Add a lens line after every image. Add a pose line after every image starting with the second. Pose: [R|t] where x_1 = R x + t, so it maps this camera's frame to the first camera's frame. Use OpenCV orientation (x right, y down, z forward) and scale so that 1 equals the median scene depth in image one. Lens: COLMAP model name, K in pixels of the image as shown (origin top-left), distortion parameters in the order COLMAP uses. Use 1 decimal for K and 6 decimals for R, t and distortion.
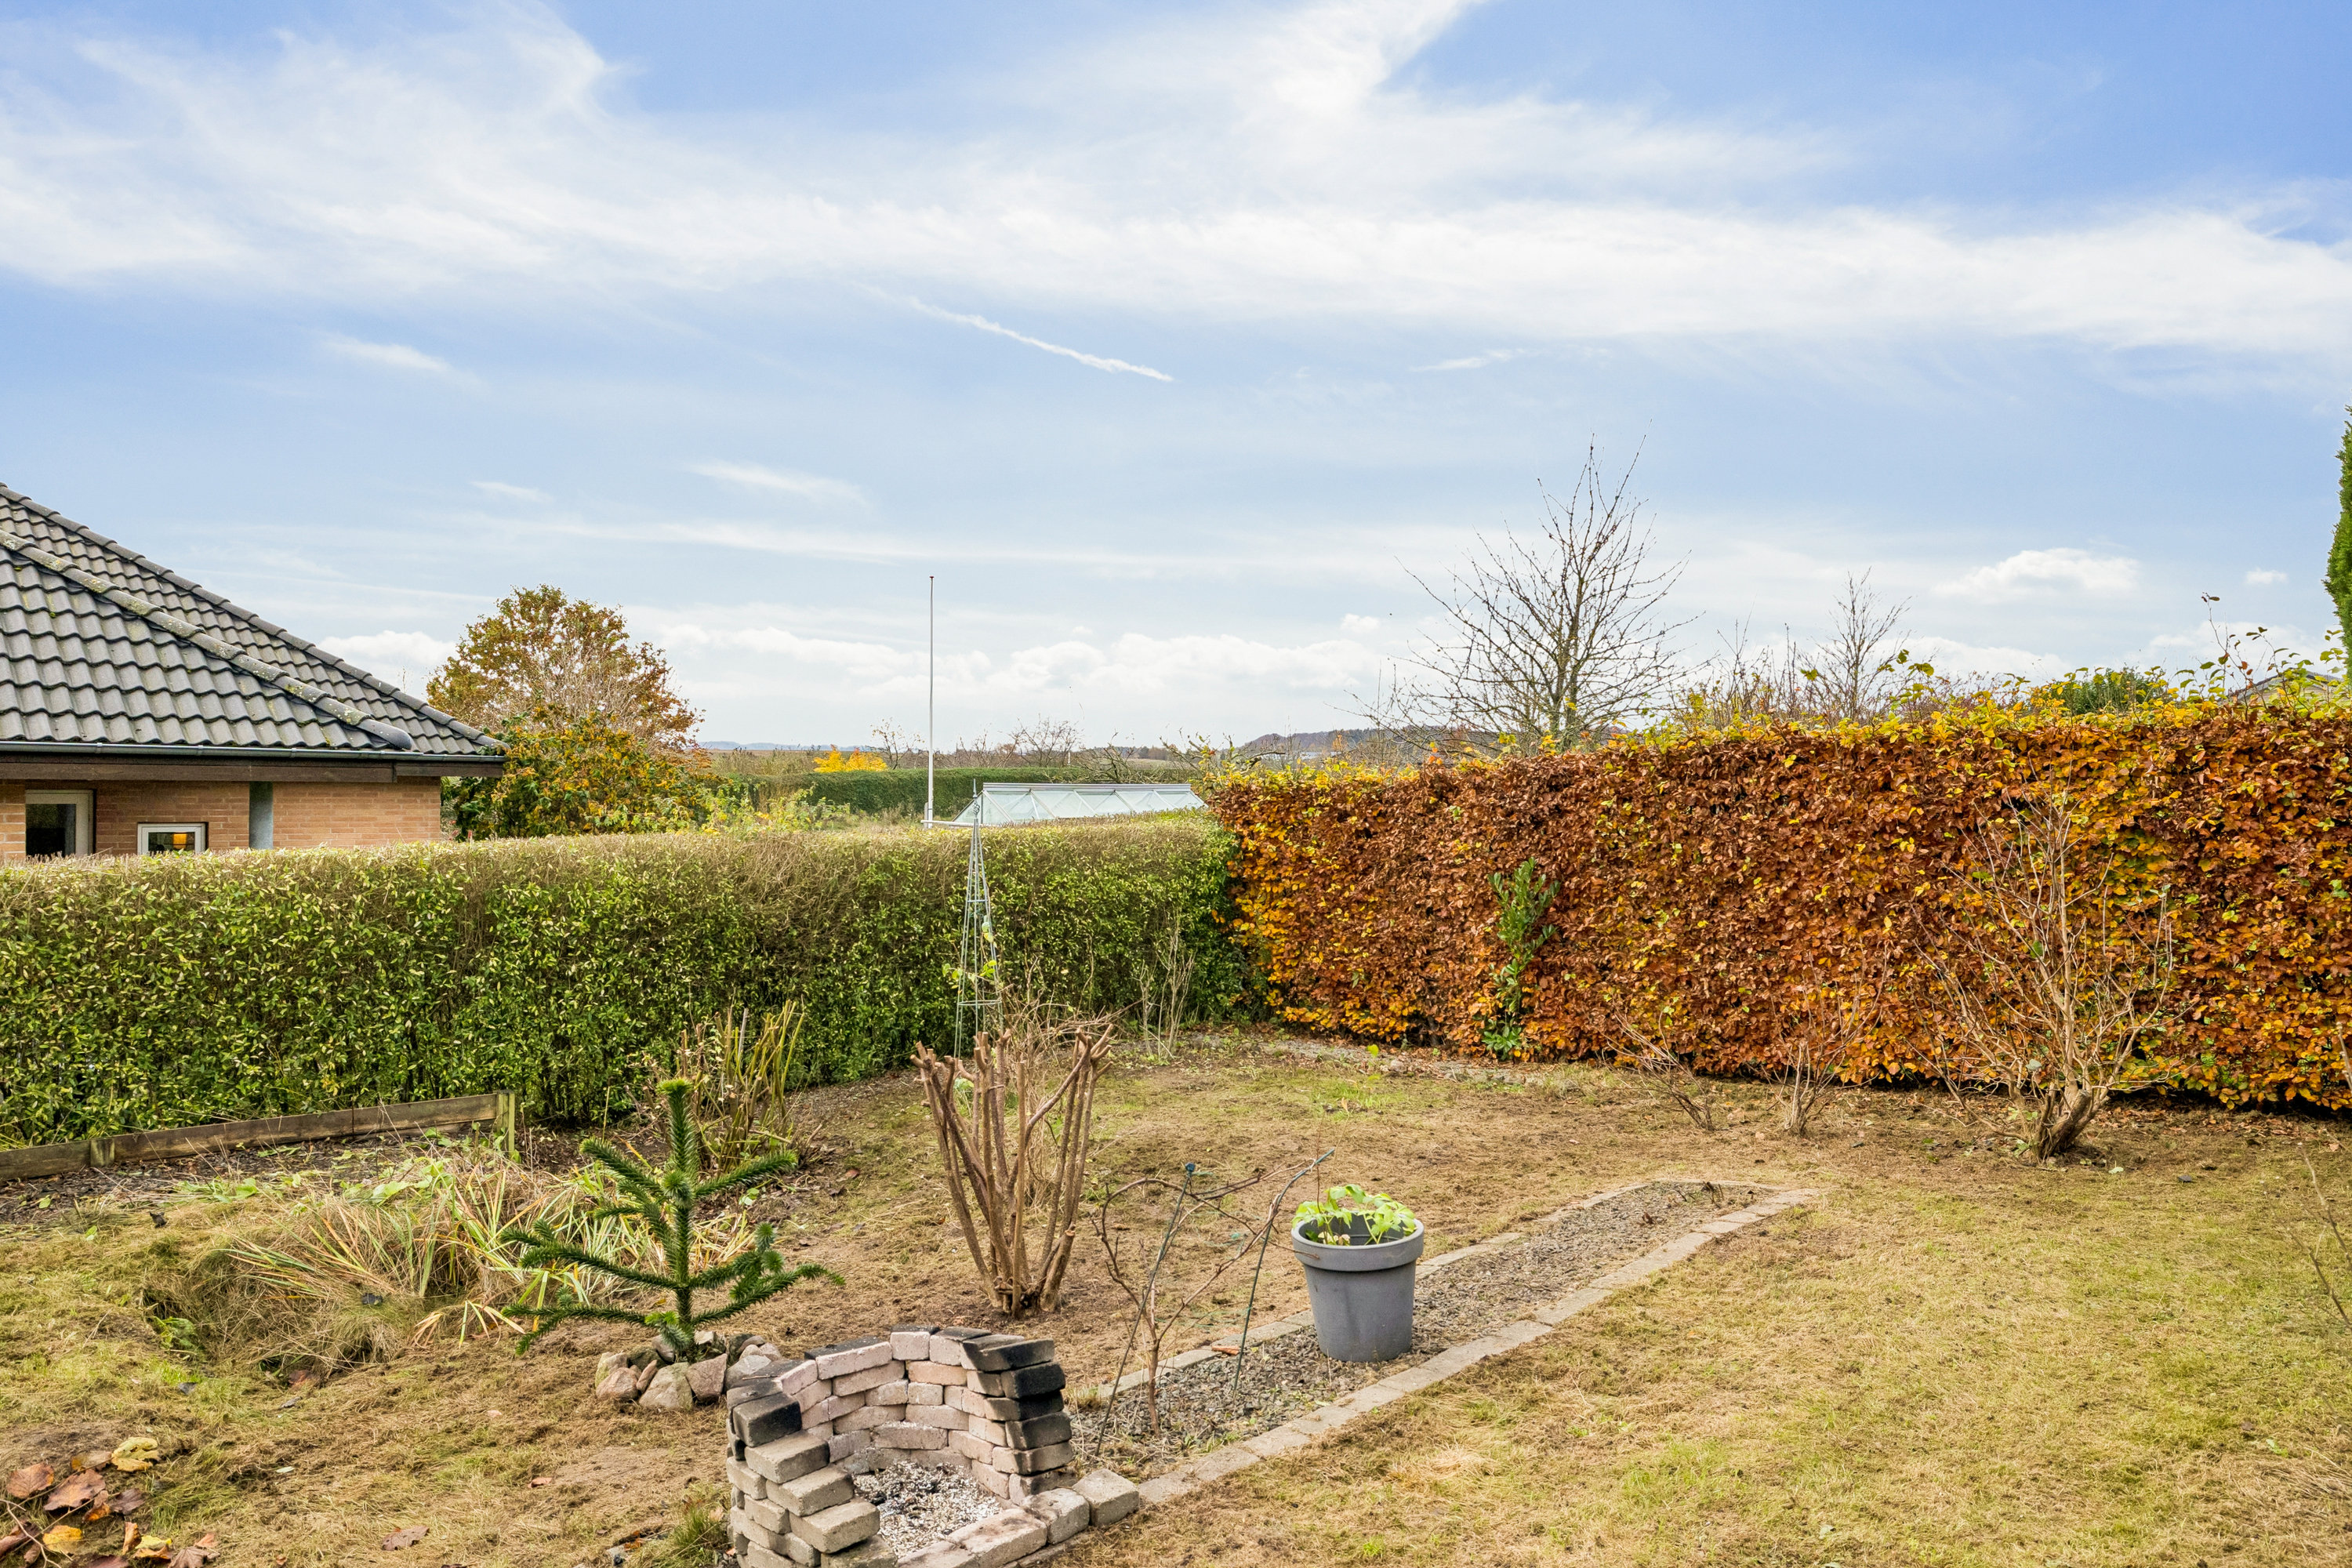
lens RADIAL K [[1452.1, 0, 1165.5], [0, 1452.1, 793.3], [0, 0, 1]] dist [0.000996, -0.000524]
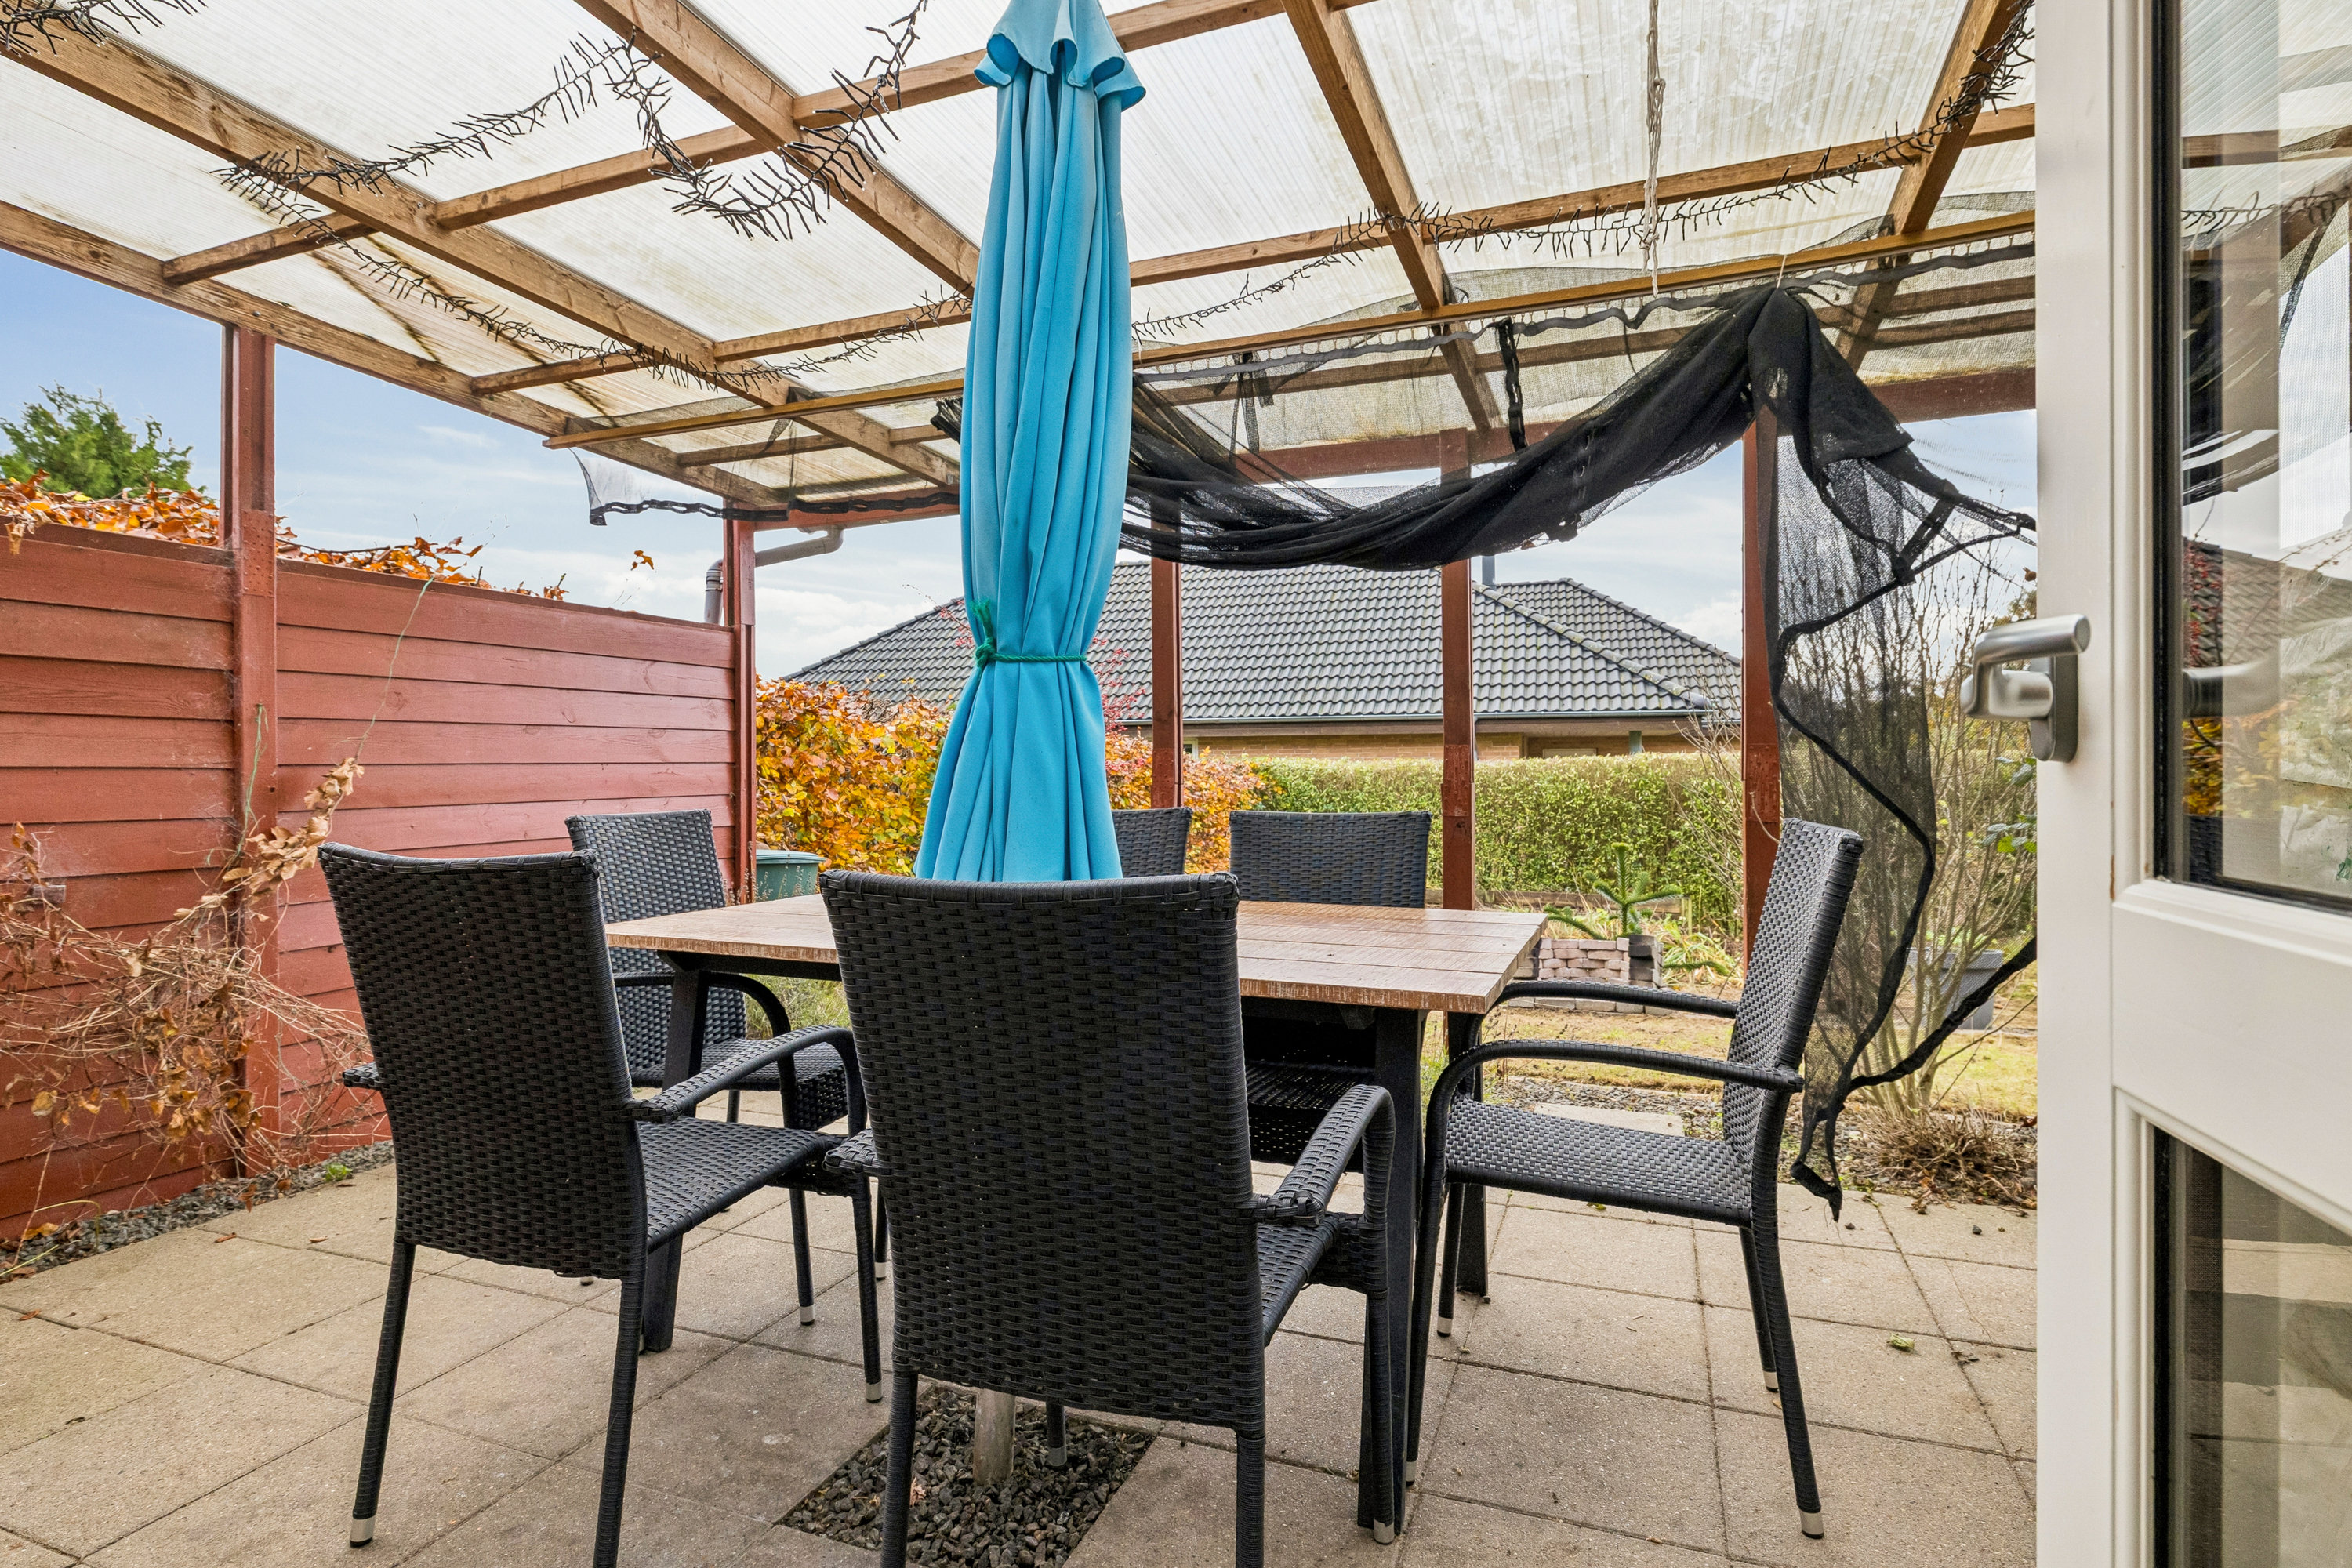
lens RADIAL K [[1200.8, 0, 1170.5], [0, 1200.8, 784.0], [0, 0, 1]] dist [0.000672, 0.000018]
pose [[0.462078, -0.005886, -0.886820, 0.384933], [0.006504, 0.999974, -0.003248, 0.054179], [0.886816, -0.004267, 0.462104, -0.139955]]
